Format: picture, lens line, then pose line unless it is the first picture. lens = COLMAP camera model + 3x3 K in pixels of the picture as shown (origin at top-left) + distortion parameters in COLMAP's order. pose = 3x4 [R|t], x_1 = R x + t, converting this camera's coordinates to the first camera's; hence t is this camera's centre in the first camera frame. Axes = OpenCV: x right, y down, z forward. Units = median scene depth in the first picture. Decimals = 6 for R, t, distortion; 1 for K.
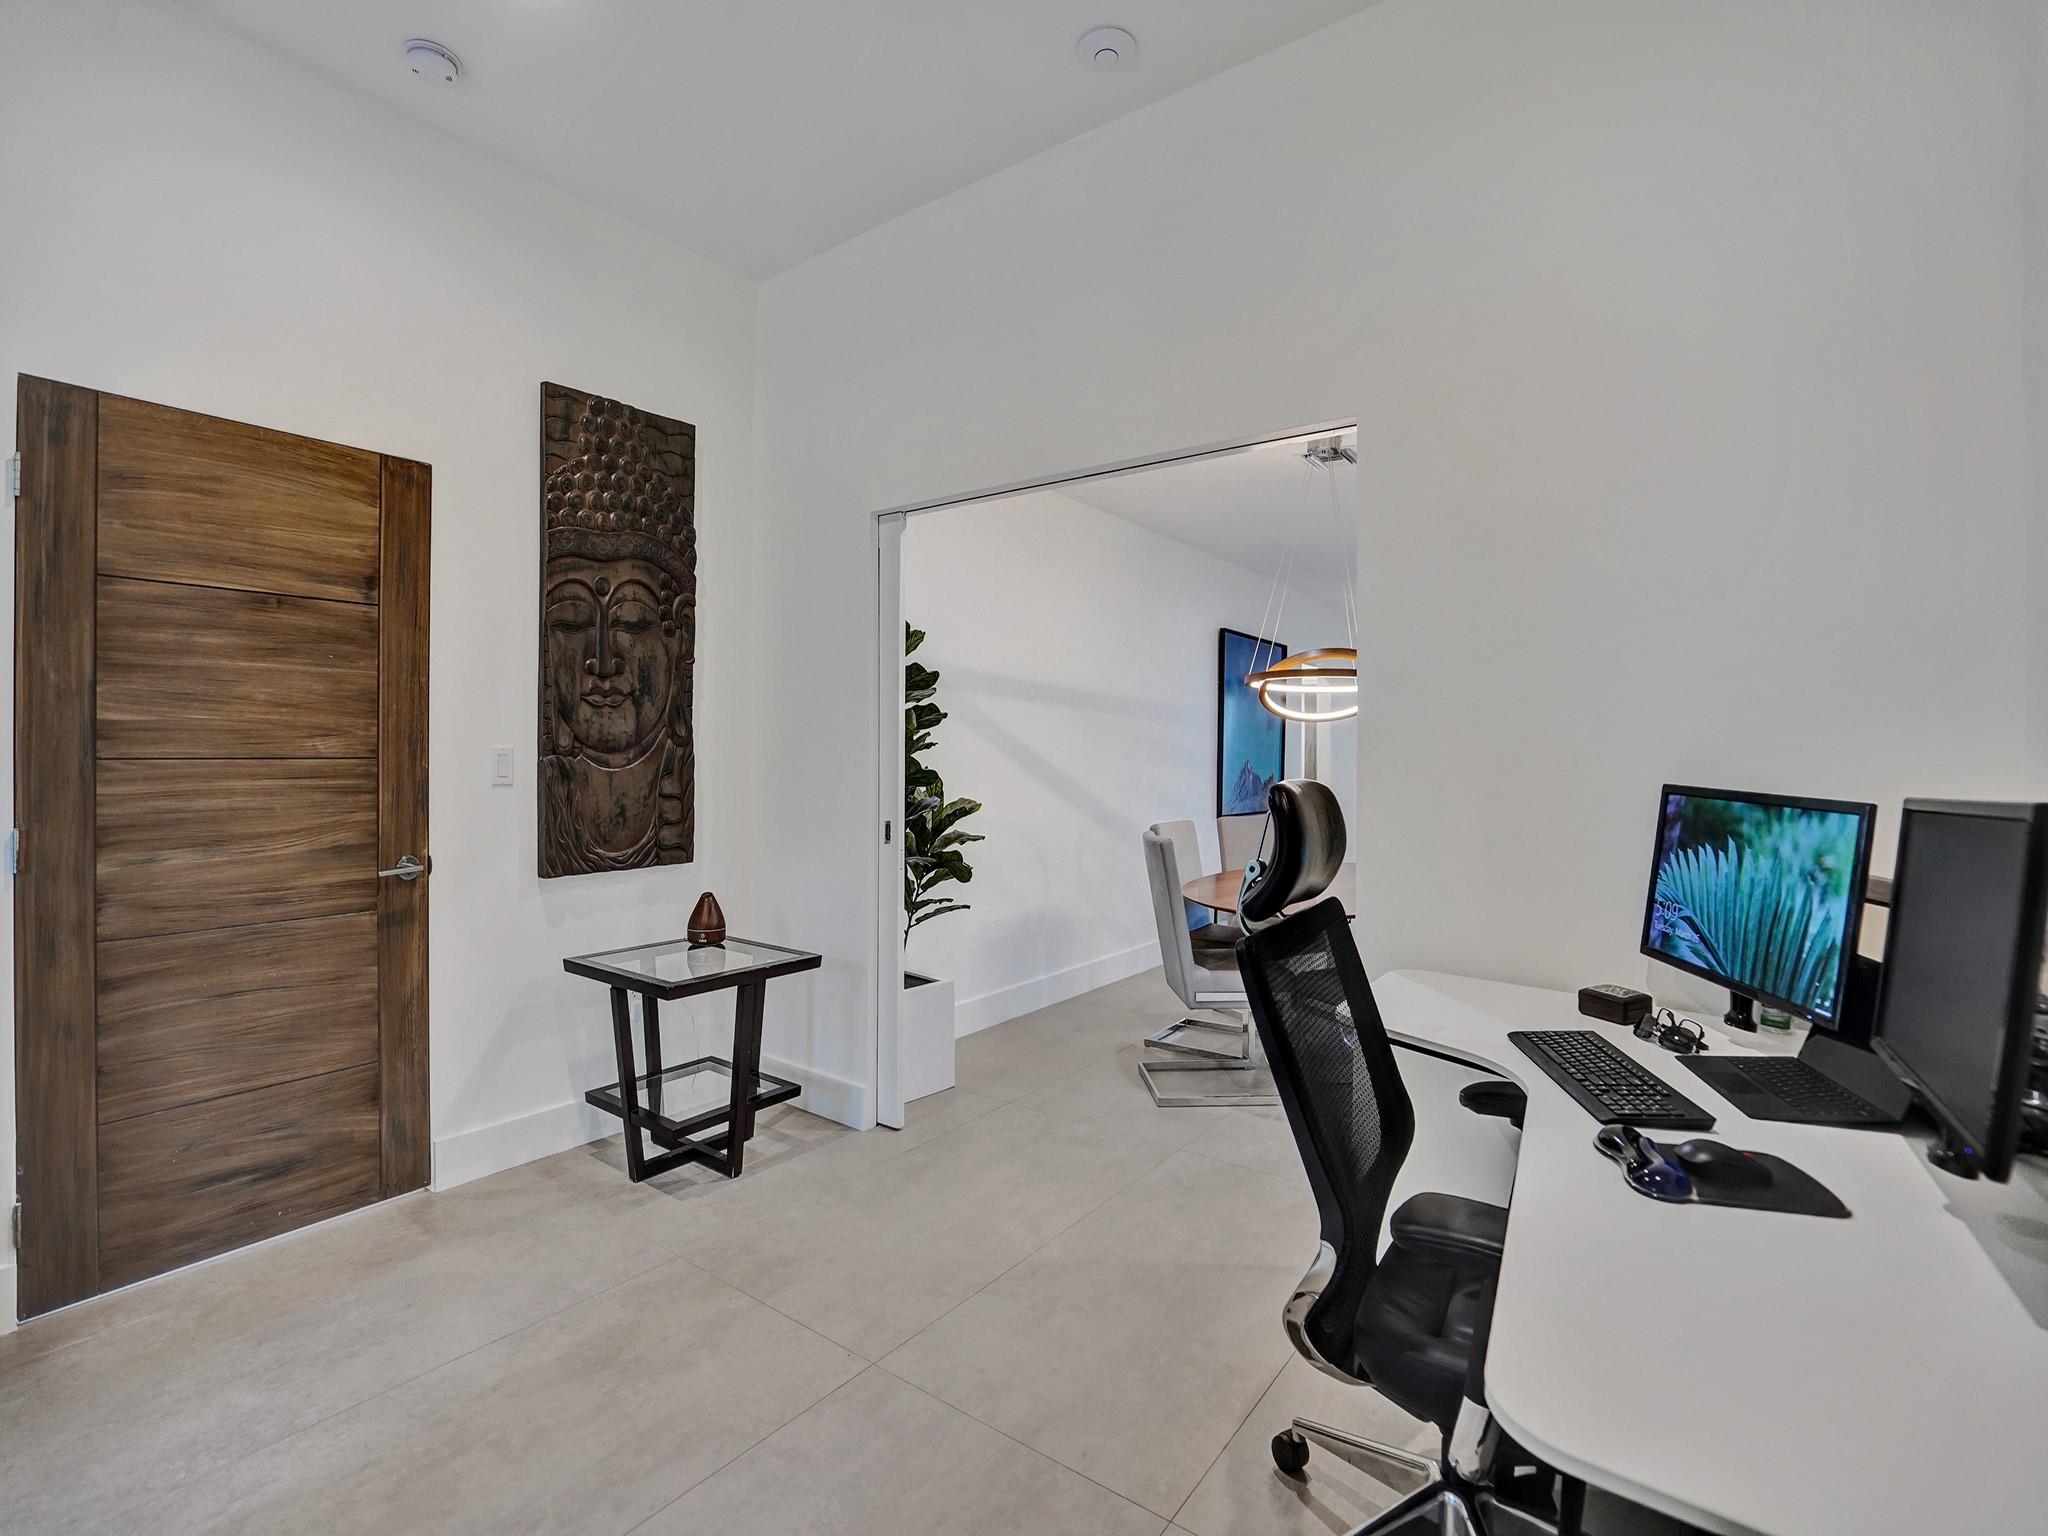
lens RADIAL K [[958.2, 0, 1022.8], [0, 958.2, 755.5], [0, 0, 1]] dist [-0.001771, -0.000136]
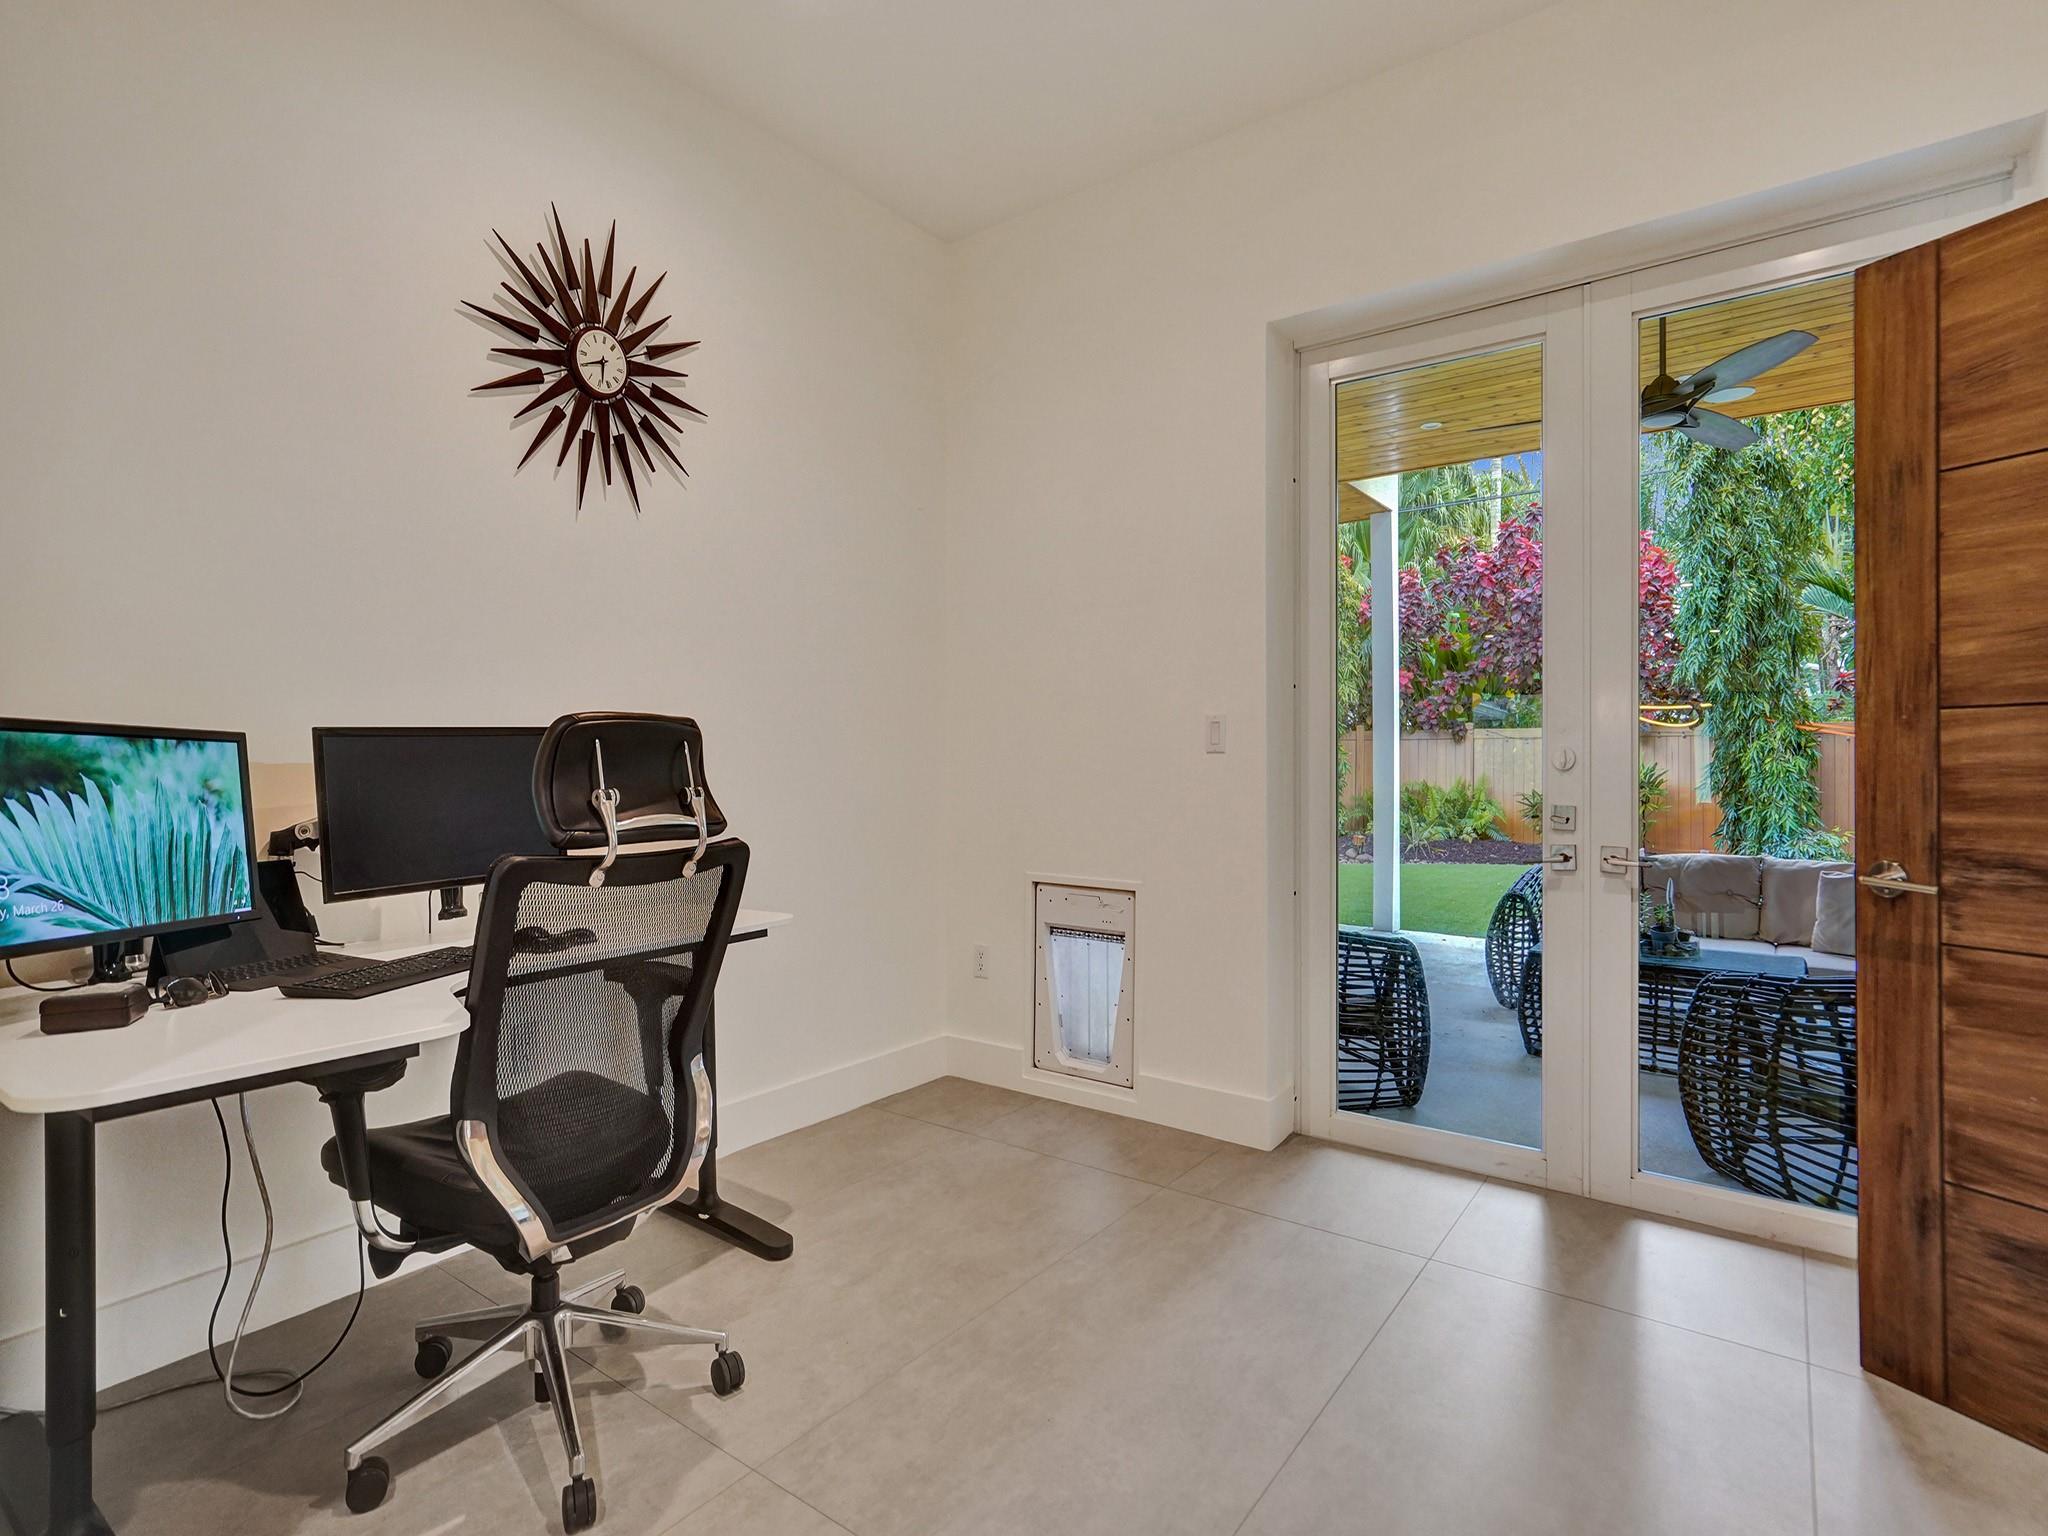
lens RADIAL K [[1019.6, 0, 1026.1], [0, 1019.6, 765.9], [0, 0, 1]] dist [-0.002769, -0.000457]
pose [[-0.999905, -0.002513, 0.013559, -0.135595], [-0.002393, 0.999958, 0.008883, 0.069825], [-0.013581, 0.008850, -0.999869, 2.029494]]
